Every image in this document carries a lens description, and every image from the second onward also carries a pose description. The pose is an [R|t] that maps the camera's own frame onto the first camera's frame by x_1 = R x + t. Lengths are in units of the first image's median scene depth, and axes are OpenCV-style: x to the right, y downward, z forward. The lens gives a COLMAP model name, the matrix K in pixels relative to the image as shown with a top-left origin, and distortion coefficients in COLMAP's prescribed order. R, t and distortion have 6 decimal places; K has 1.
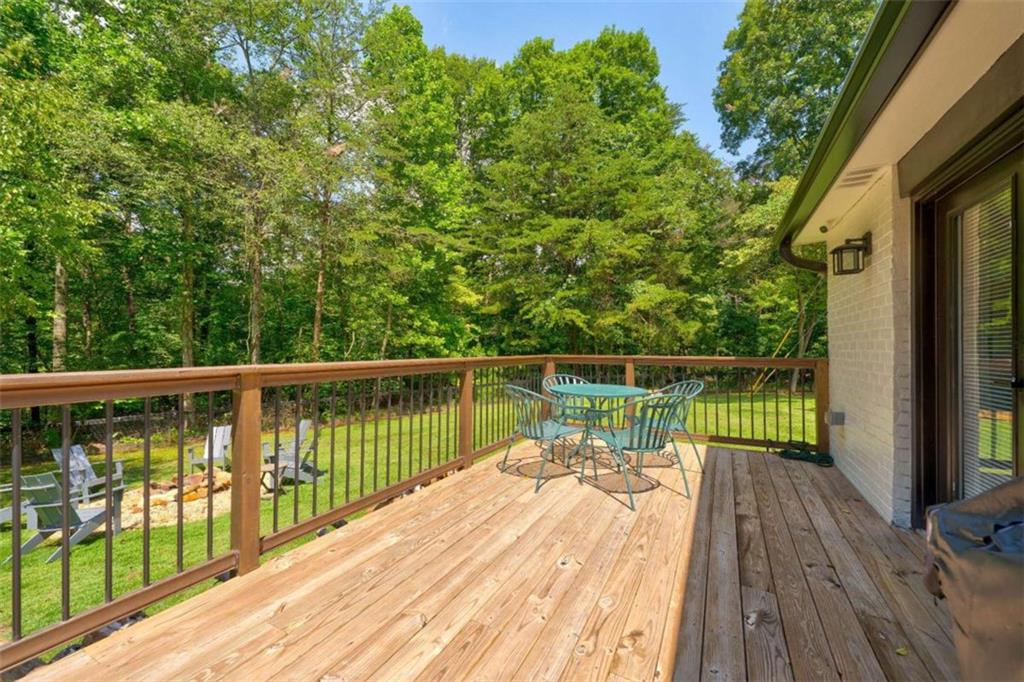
lens RADIAL K [[404.3, 0, 514.4], [0, 404.3, 346.0], [0, 0, 1]] dist [0.006708, -0.000144]
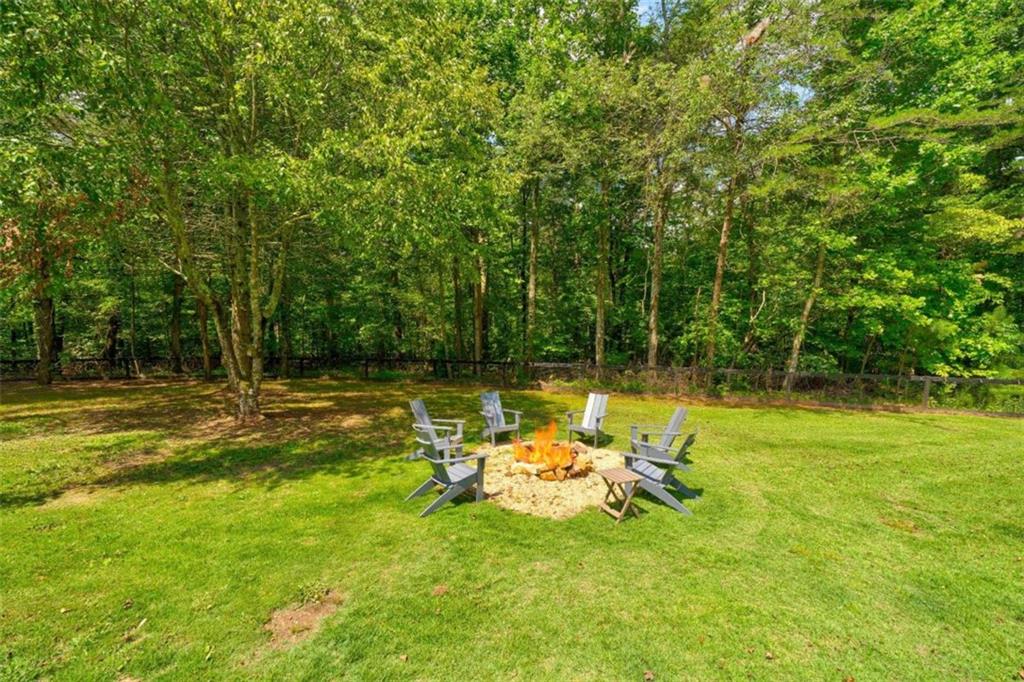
lens RADIAL K [[404.3, 0, 520.4], [0, 404.3, 342.2], [0, 0, 1]] dist [0.006708, -0.000144]
pose [[0.604801, 0.084547, -0.791876, -0.043552], [-0.014595, 0.995358, 0.095126, -0.002342], [0.796243, -0.045975, 0.603228, 0.121471]]
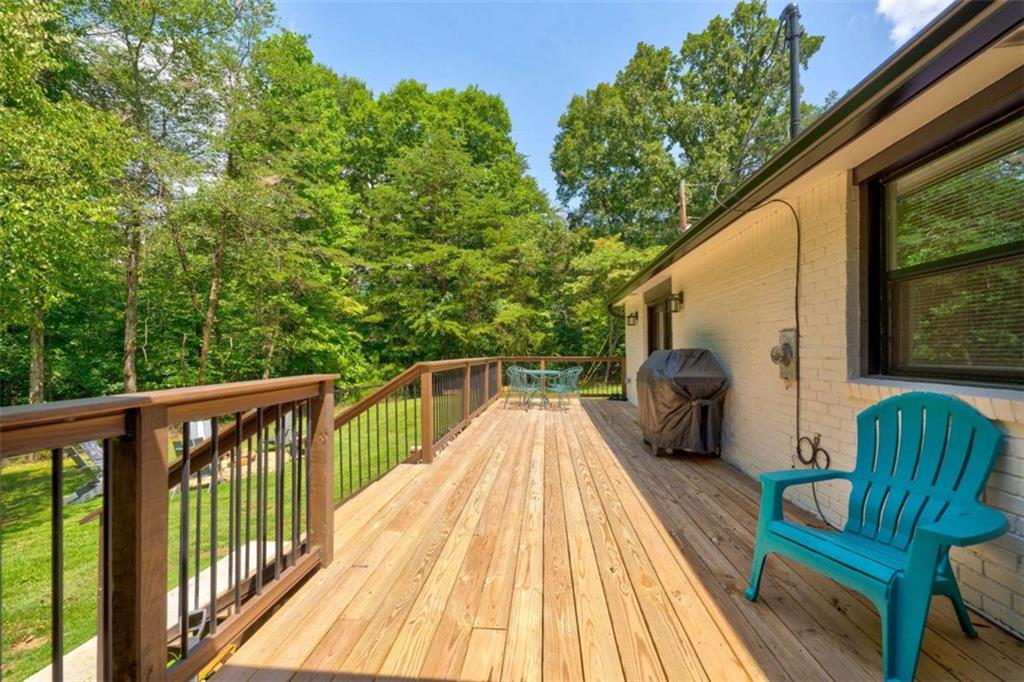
lens RADIAL K [[404.3, 0, 511.4], [0, 404.3, 343.2], [0, 0, 1]] dist [0.006708, -0.000144]
pose [[0.927144, 0.004278, 0.374682, -0.131896], [0.003329, 0.999801, -0.019653, -0.000881], [-0.374691, 0.019469, 0.926945, -0.169449]]
